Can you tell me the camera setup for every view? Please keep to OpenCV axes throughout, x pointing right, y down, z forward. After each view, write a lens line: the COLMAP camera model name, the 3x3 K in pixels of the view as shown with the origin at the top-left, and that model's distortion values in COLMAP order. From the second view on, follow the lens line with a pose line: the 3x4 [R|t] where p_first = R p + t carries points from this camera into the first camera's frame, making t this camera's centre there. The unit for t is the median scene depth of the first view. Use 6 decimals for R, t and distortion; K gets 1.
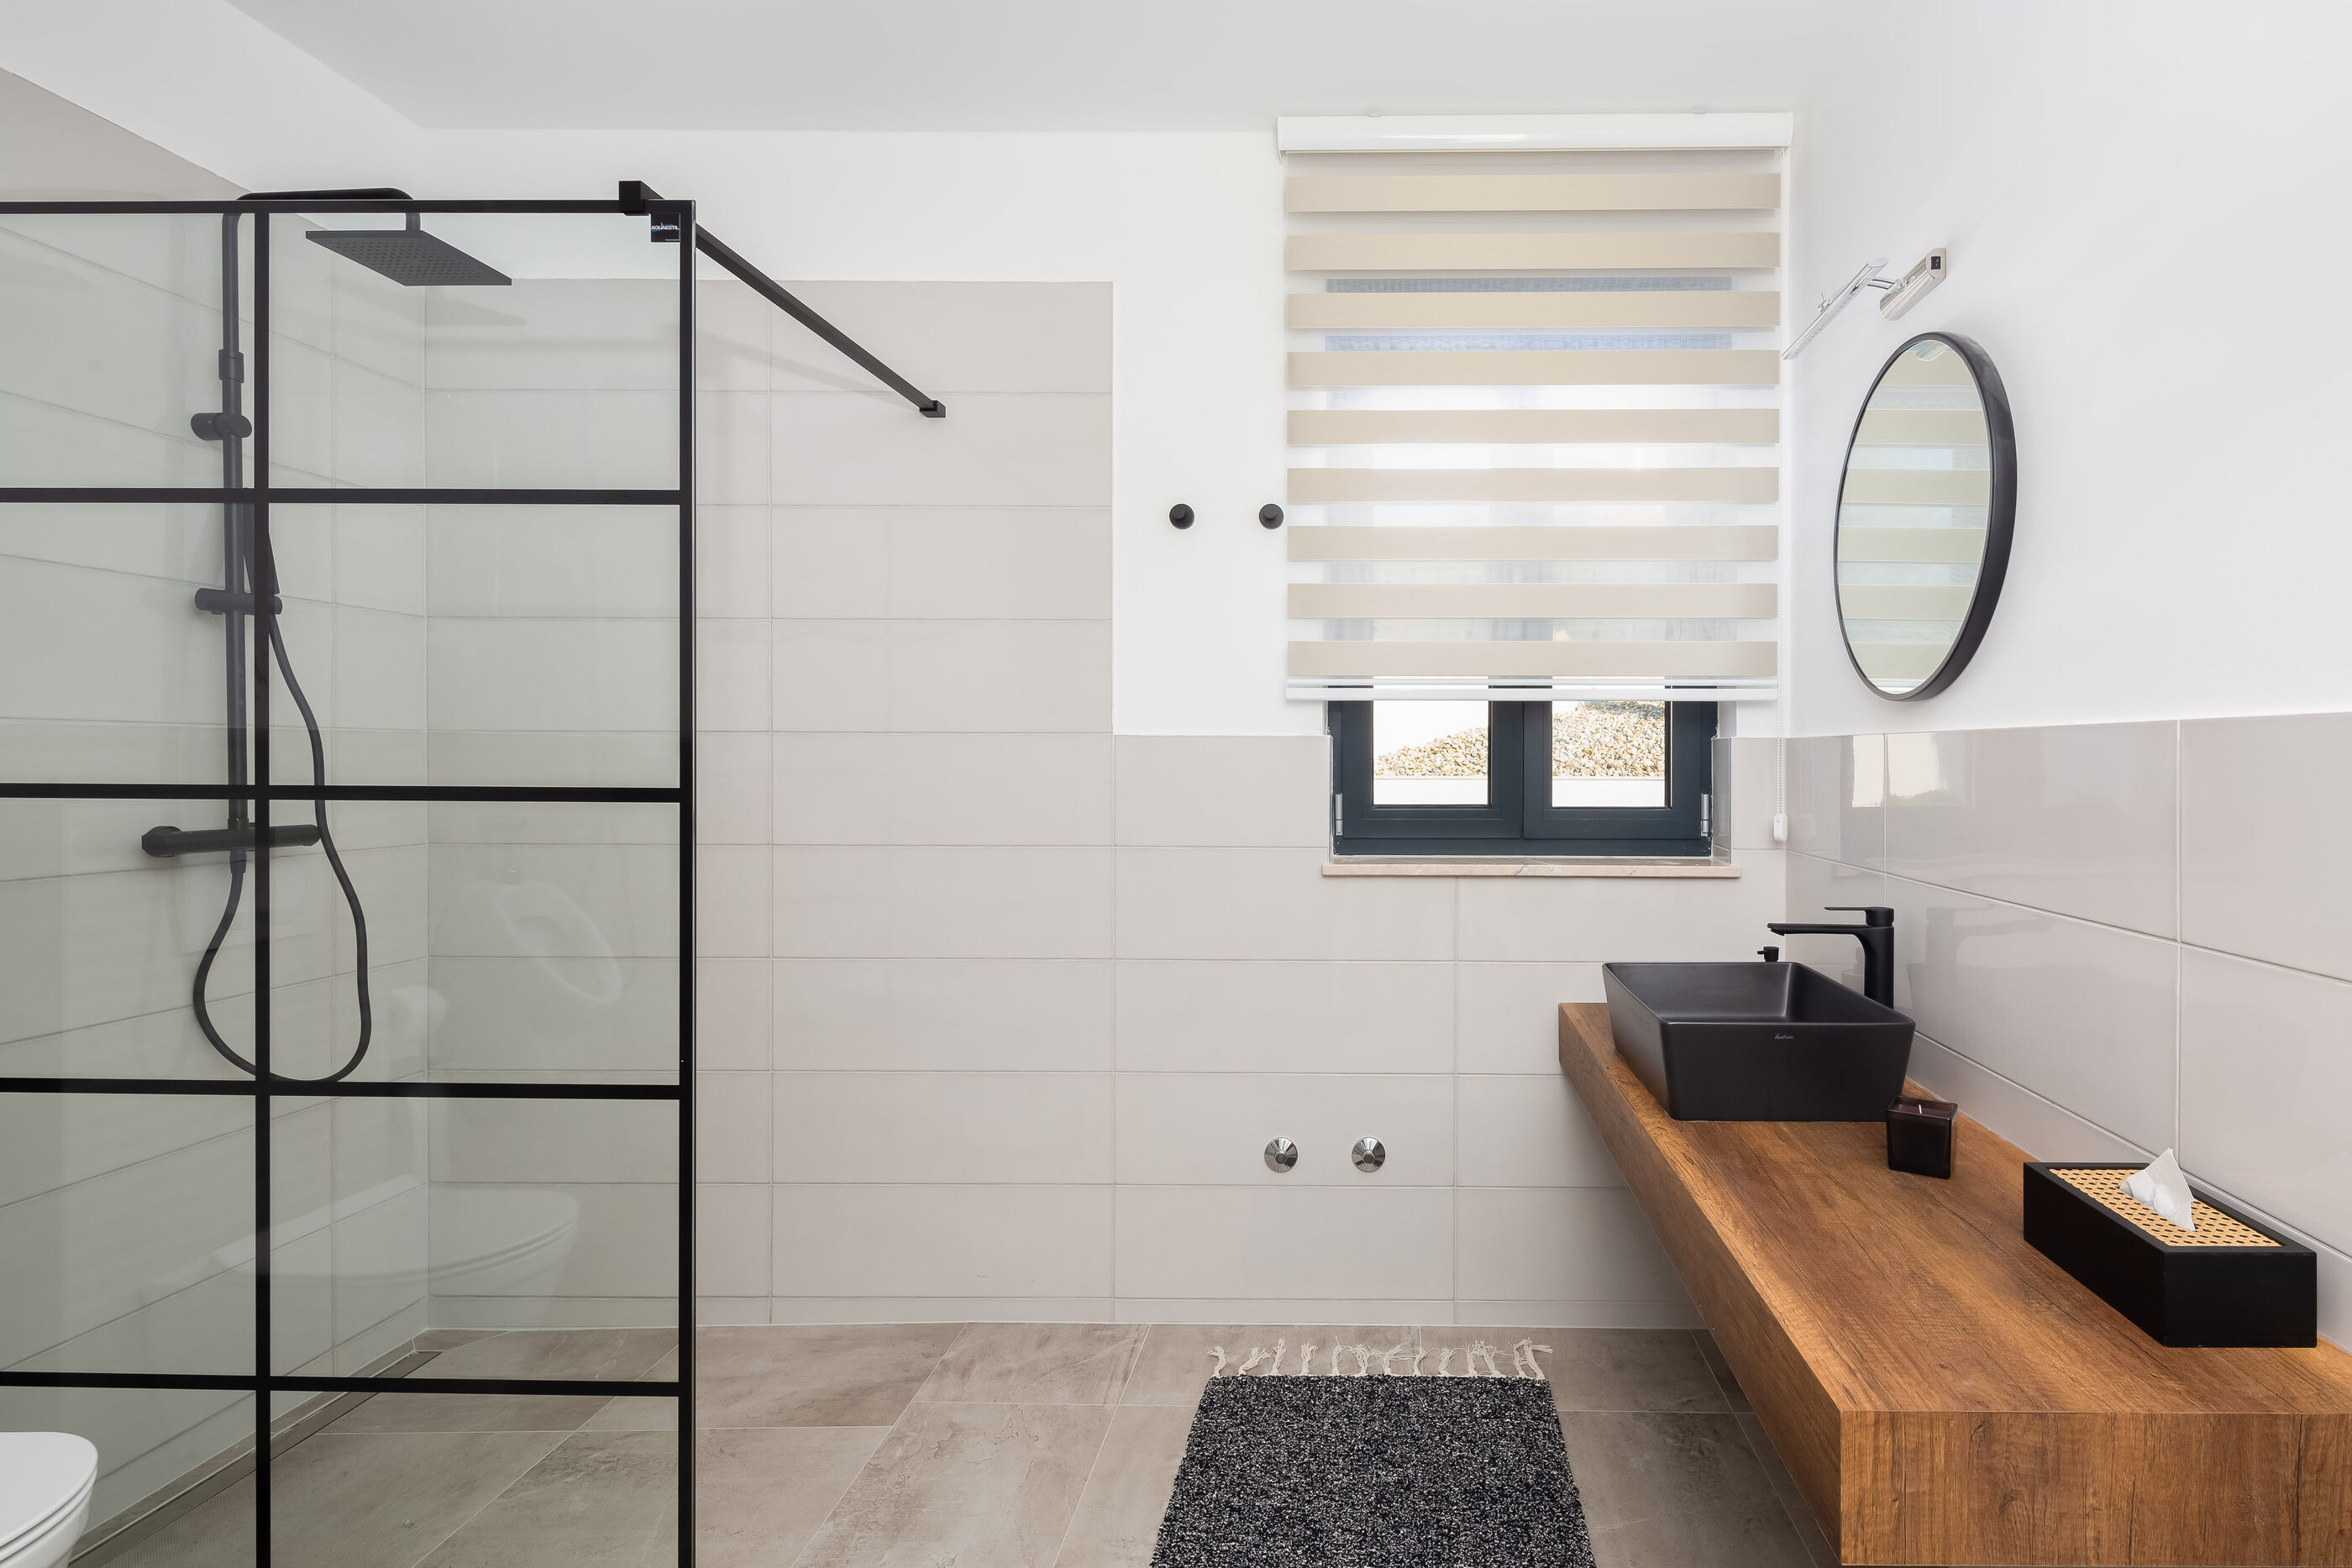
lens RADIAL K [[1247.5, 0, 1161.6], [0, 1247.5, 766.5], [0, 0, 1]] dist [0.004719, -0.000565]
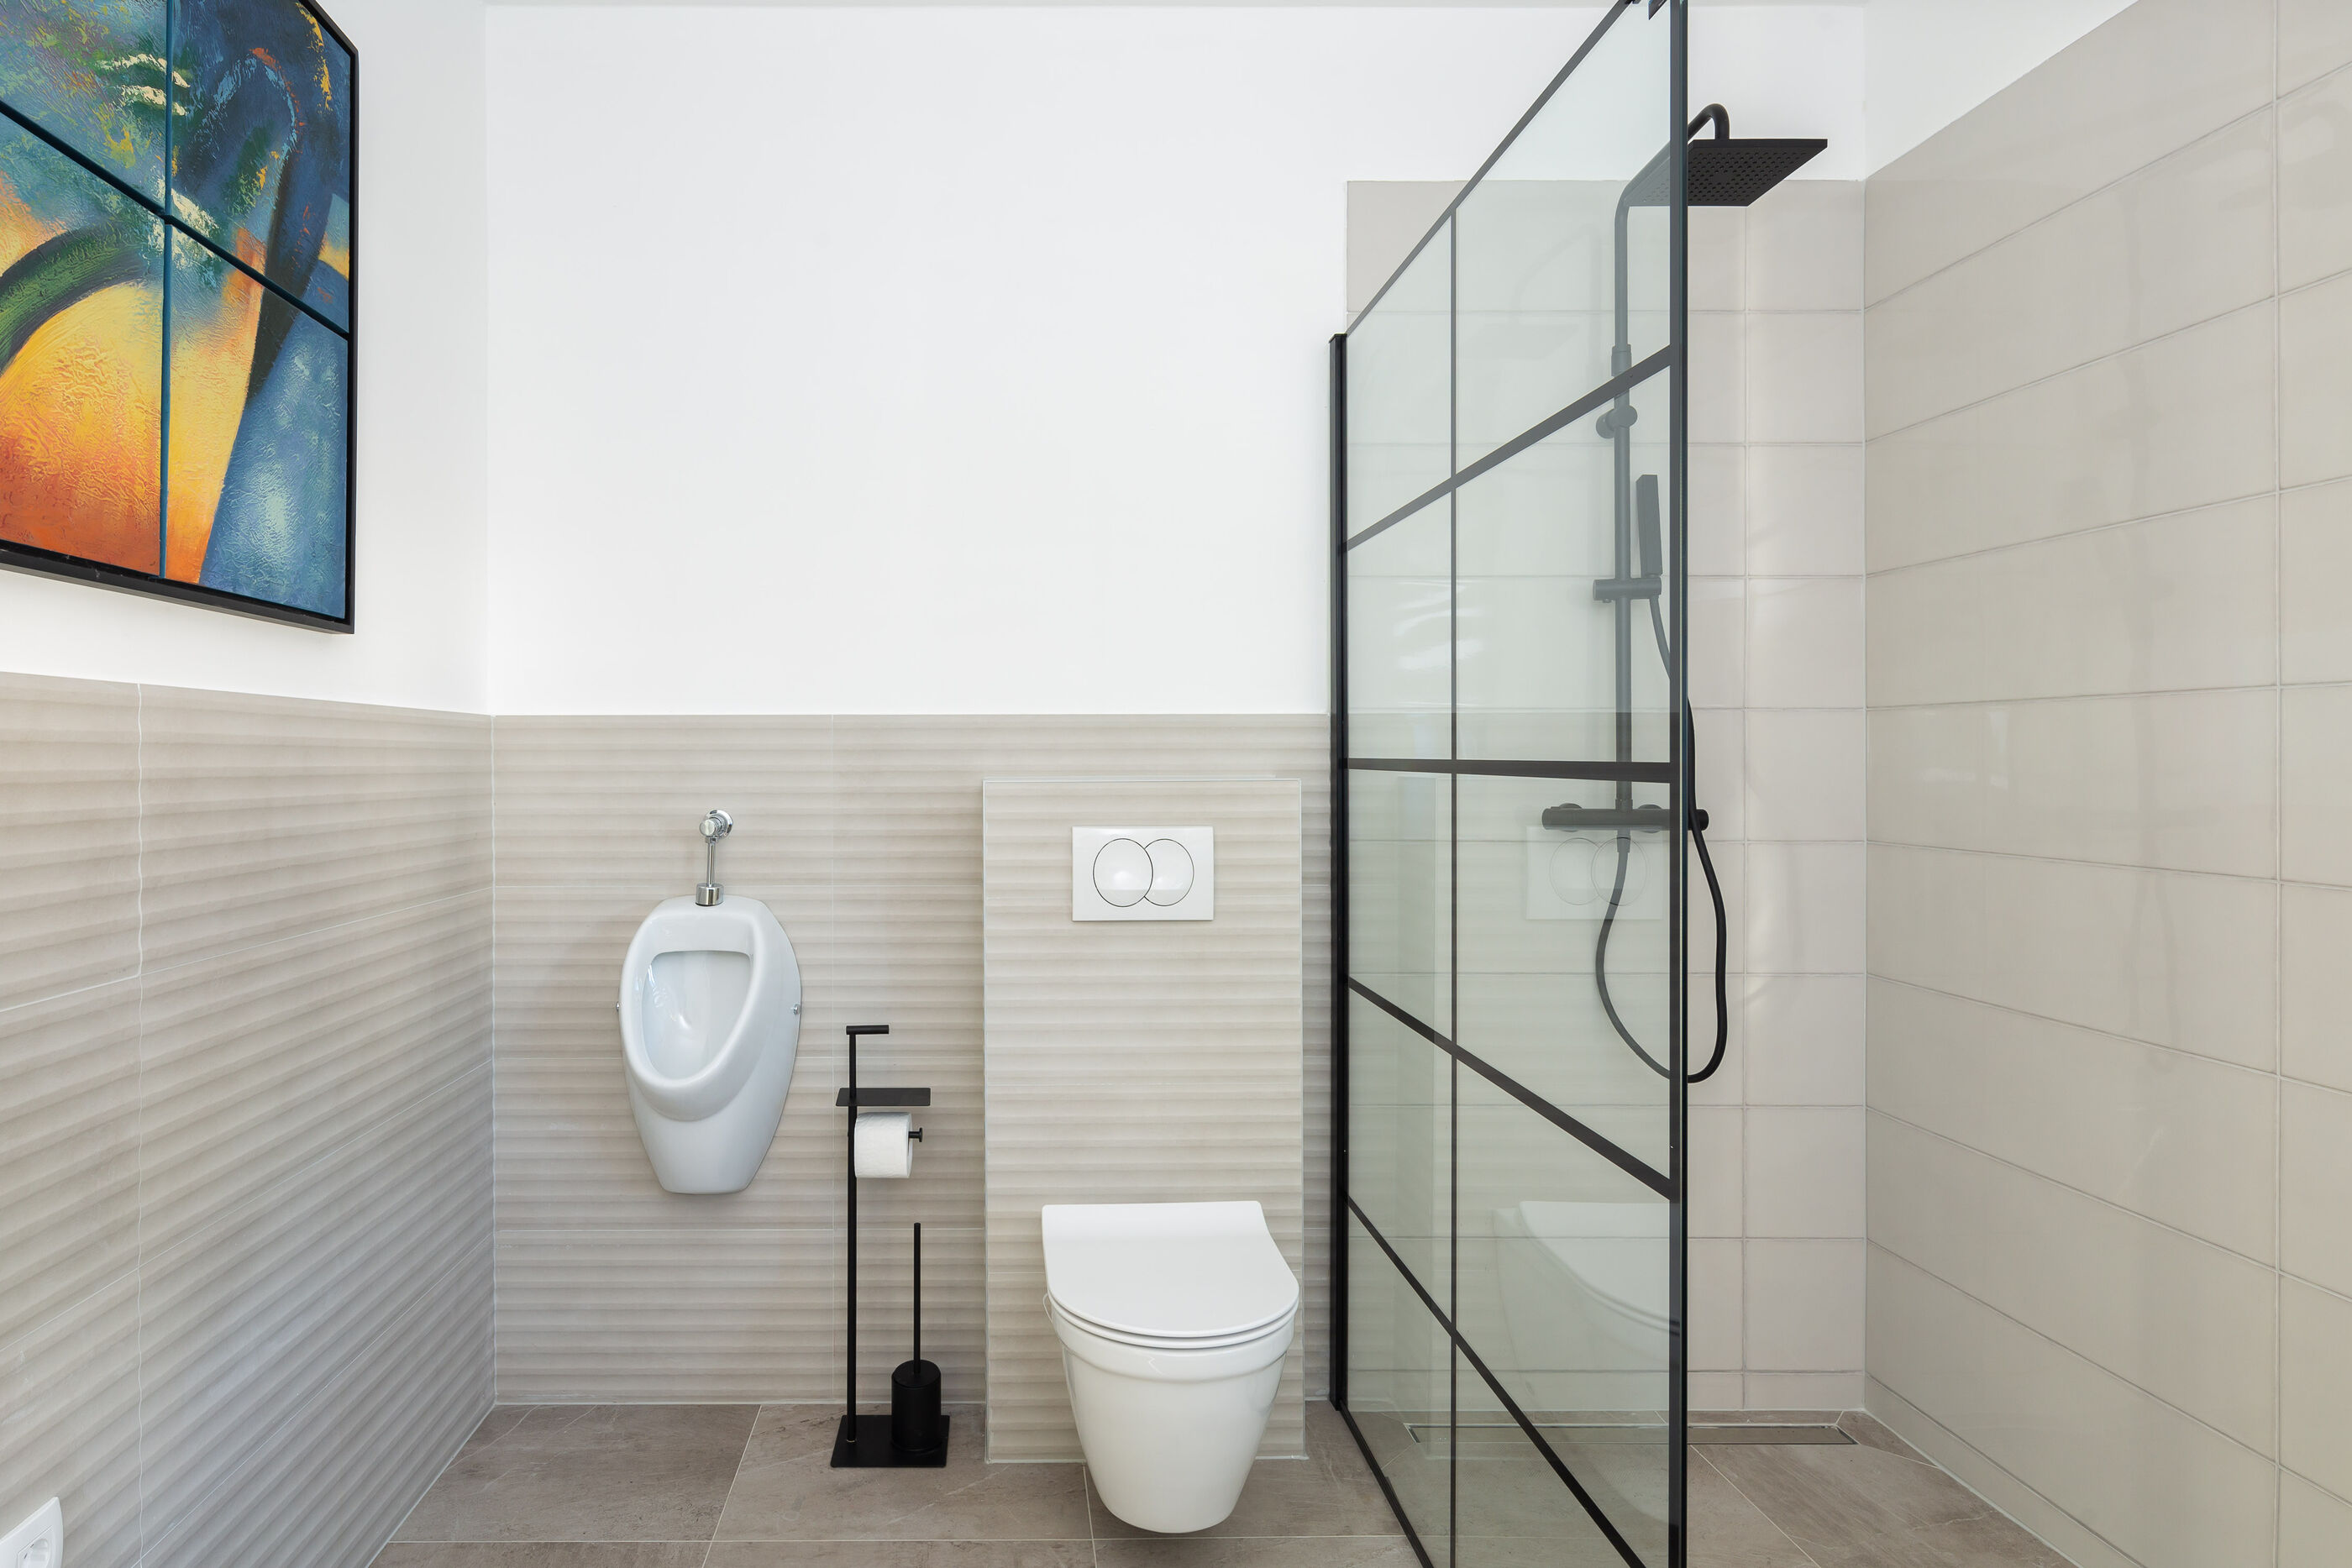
lens RADIAL K [[1247.5, 0, 1161.6], [0, 1247.5, 766.5], [0, 0, 1]] dist [0.004719, -0.000565]
pose [[0.148223, 0.004754, -0.988943, 0.219265], [-0.008778, 0.999955, 0.003491, 0.014571], [0.988915, 0.008164, 0.148258, 0.473652]]
